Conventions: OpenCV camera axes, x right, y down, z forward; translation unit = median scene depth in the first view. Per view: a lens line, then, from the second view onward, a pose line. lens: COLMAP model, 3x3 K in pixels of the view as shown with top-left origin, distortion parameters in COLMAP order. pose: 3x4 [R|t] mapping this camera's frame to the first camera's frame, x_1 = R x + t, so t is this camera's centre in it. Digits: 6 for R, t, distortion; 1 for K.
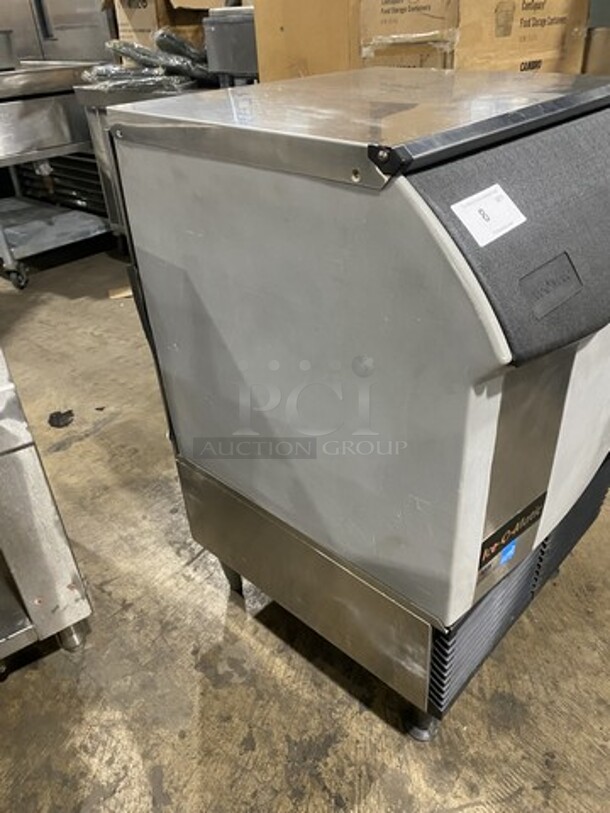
lens RADIAL K [[617.7, 0, 319.2], [0, 617.7, 410.9], [0, 0, 1]] dist [0.003471, 0.005055]
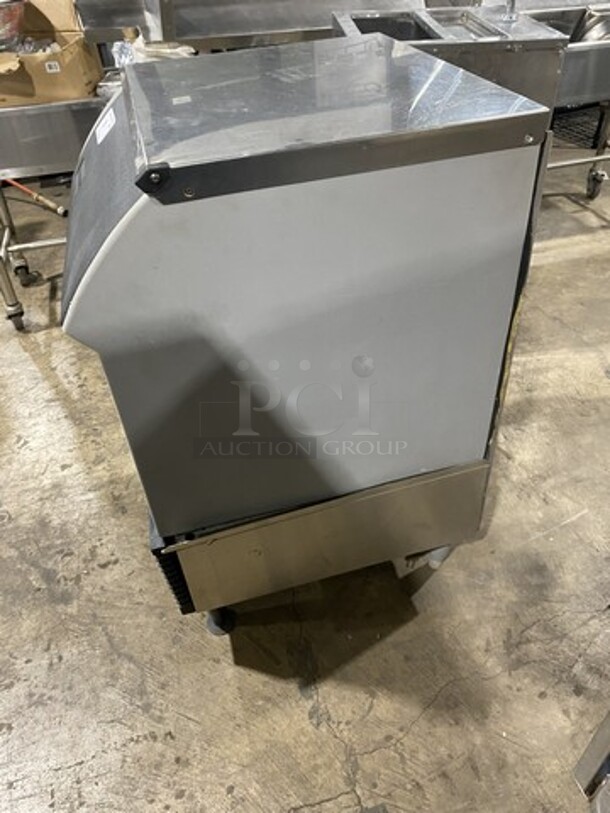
lens RADIAL K [[617.7, 0, 309.9], [0, 617.7, 408.3], [0, 0, 1]] dist [0.003471, 0.005055]
pose [[-0.529630, 0.598205, -0.601368, 0.886684], [-0.394502, 0.453907, 0.798960, -0.952249], [0.750907, 0.660394, -0.004410, 1.171232]]
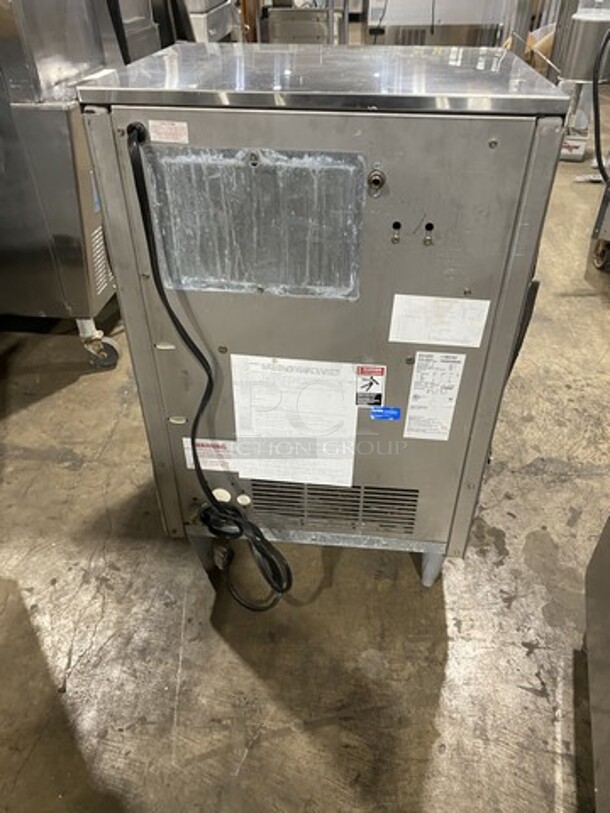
lens RADIAL K [[617.7, 0, 307.0], [0, 617.7, 407.5], [0, 0, 1]] dist [0.003471, 0.005055]
pose [[-0.597908, -0.452592, 0.661564, -0.716282], [0.449013, 0.494580, 0.744162, -0.886726], [-0.663998, 0.741991, -0.092494, 1.325858]]
